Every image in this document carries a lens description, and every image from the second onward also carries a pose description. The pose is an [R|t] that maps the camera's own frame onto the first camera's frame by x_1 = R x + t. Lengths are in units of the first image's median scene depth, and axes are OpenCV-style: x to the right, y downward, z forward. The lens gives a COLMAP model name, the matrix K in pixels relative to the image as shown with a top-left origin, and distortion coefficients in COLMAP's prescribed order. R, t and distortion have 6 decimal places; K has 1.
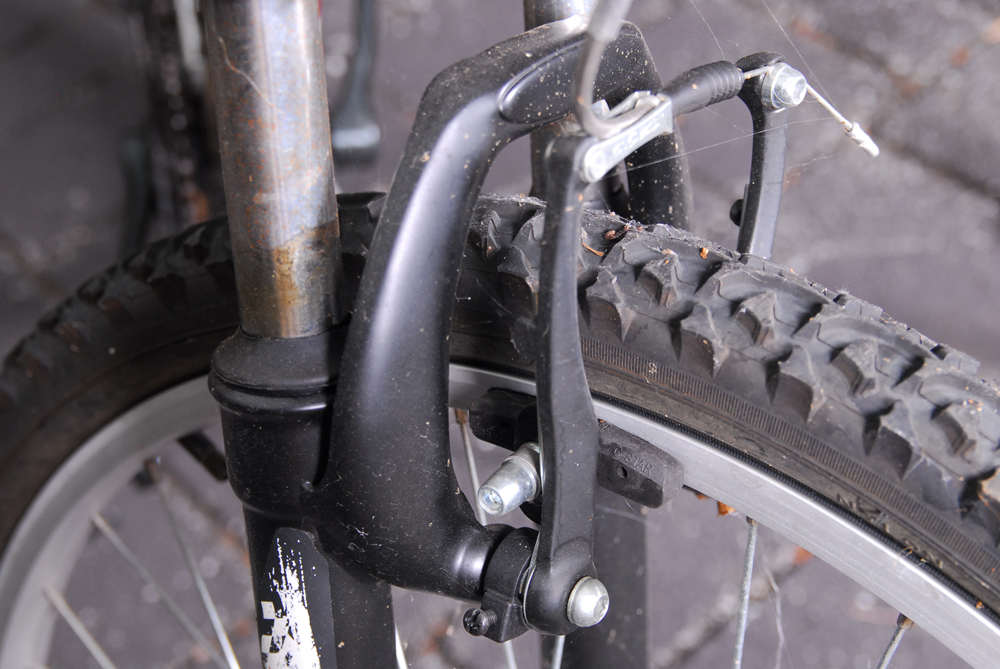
lens RADIAL K [[1774.6, 0, 500.0], [0, 1774.6, 334.5], [0, 0, 1]] dist [-0.008568, -1.315036]
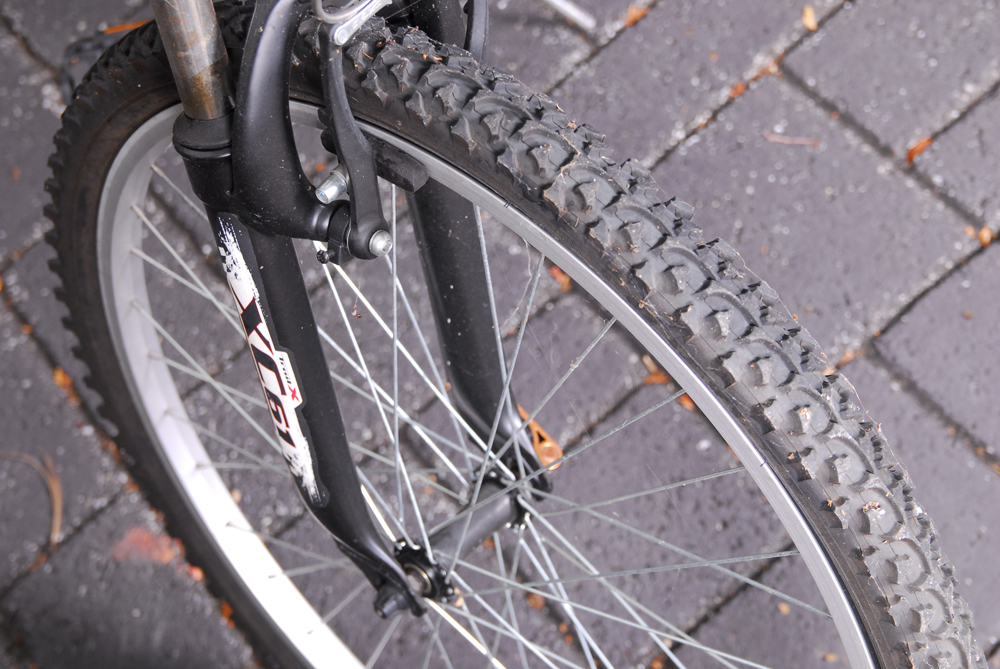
lens RADIAL K [[1774.6, 0, 500.0], [0, 1774.6, 334.5], [0, 0, 1]] dist [-0.008568, -1.315036]
pose [[0.993396, -0.043631, -0.106113, 0.381868], [0.074171, 0.949840, 0.303813, -0.331110], [0.087535, -0.309677, 0.946804, -0.837185]]
